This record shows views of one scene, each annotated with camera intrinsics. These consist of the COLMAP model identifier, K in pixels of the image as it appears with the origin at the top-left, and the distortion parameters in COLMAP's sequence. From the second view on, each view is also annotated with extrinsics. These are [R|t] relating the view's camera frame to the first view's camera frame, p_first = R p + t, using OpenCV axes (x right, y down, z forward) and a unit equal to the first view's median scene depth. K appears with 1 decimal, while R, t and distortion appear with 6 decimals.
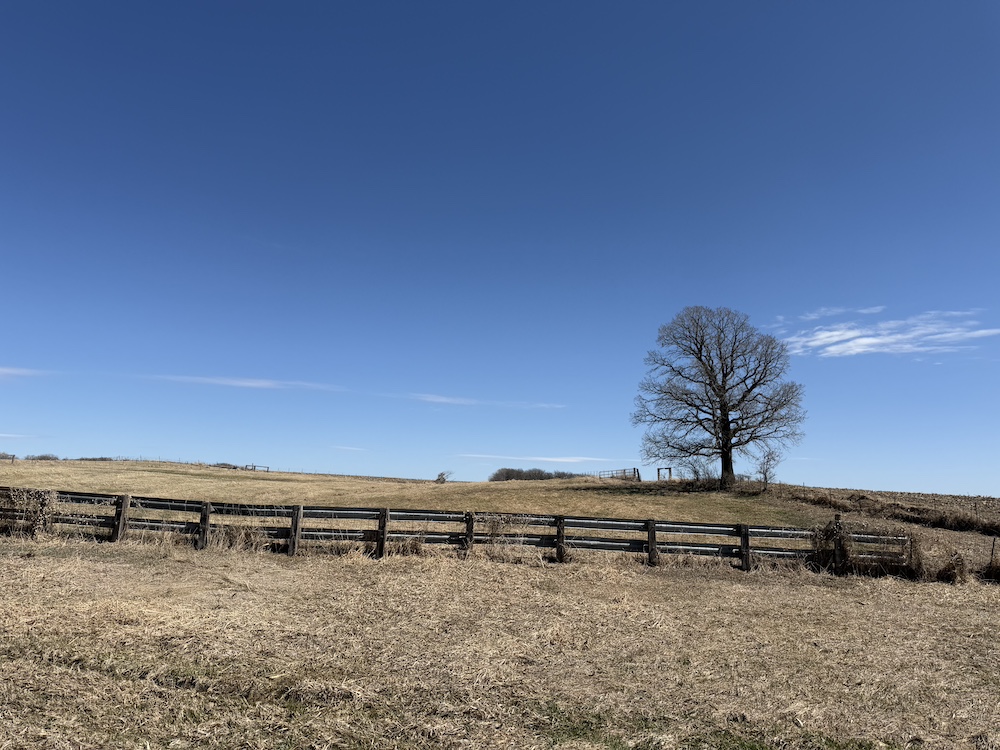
lens RADIAL K [[706.3, 0, 492.0], [0, 706.3, 375.9], [0, 0, 1]] dist [0.055142, -0.063443]
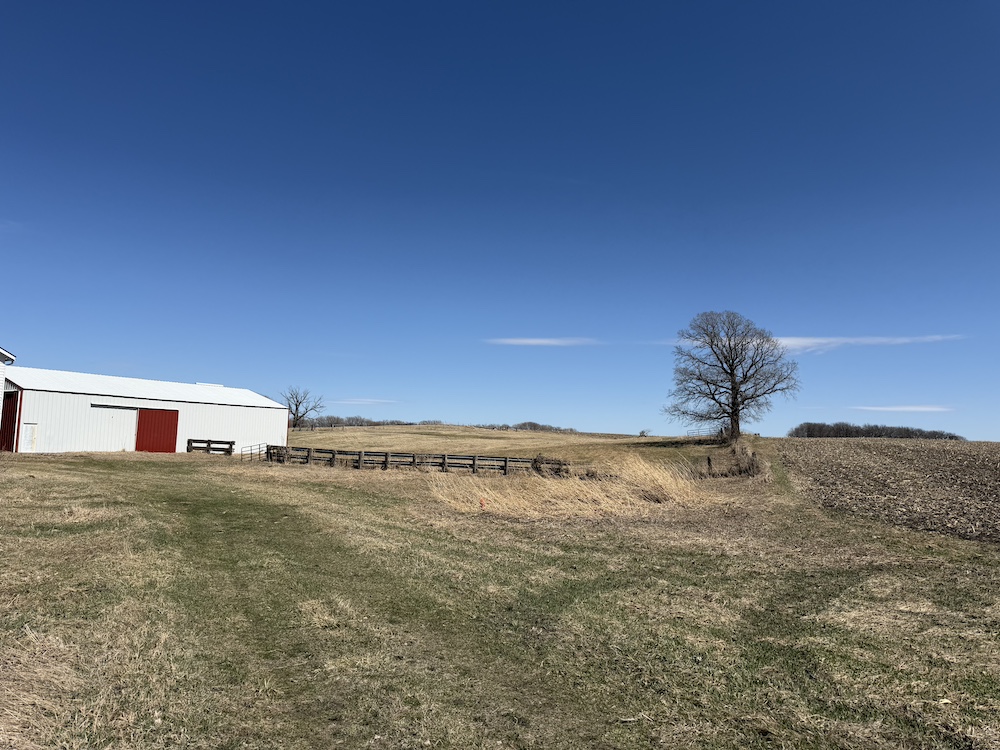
lens RADIAL K [[706.3, 0, 495.1], [0, 706.3, 371.6], [0, 0, 1]] dist [0.055142, -0.063443]
pose [[0.907919, -0.053219, -0.415753, 1.301115], [0.075989, 0.996369, 0.038403, -0.180073], [0.412200, -0.066460, 0.908666, -1.186496]]
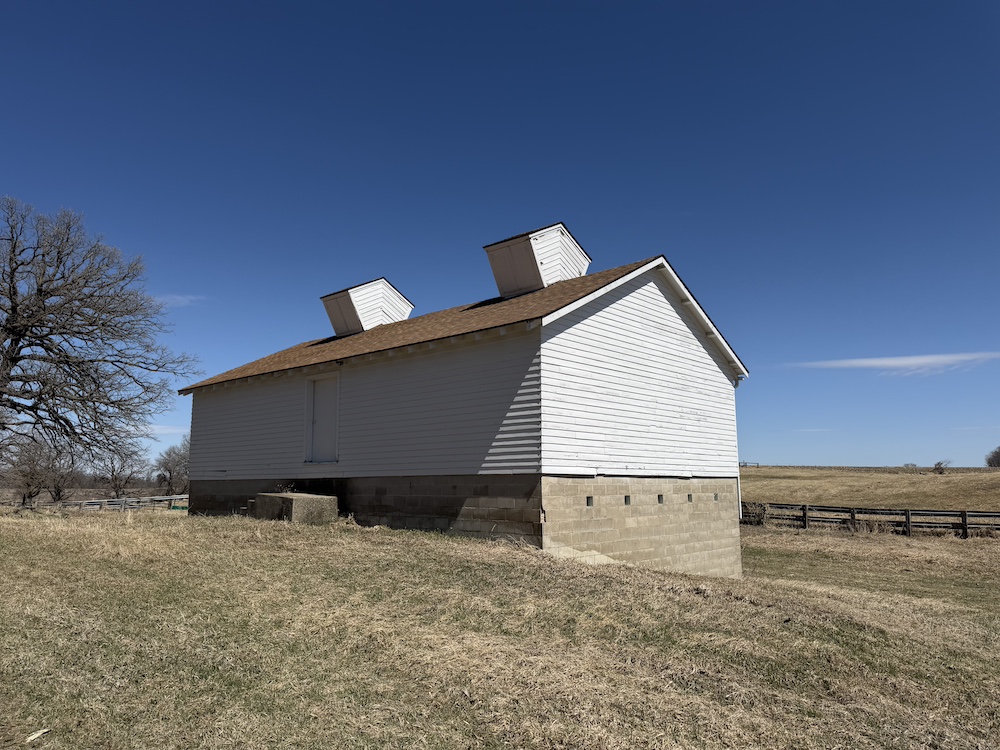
lens RADIAL K [[706.3, 0, 505.2], [0, 706.3, 380.9], [0, 0, 1]] dist [0.055142, -0.063443]
pose [[0.828067, -0.114080, -0.548900, -0.082323], [0.126565, 0.991842, -0.015202, -0.248896], [0.546156, -0.056883, 0.835750, -1.084282]]
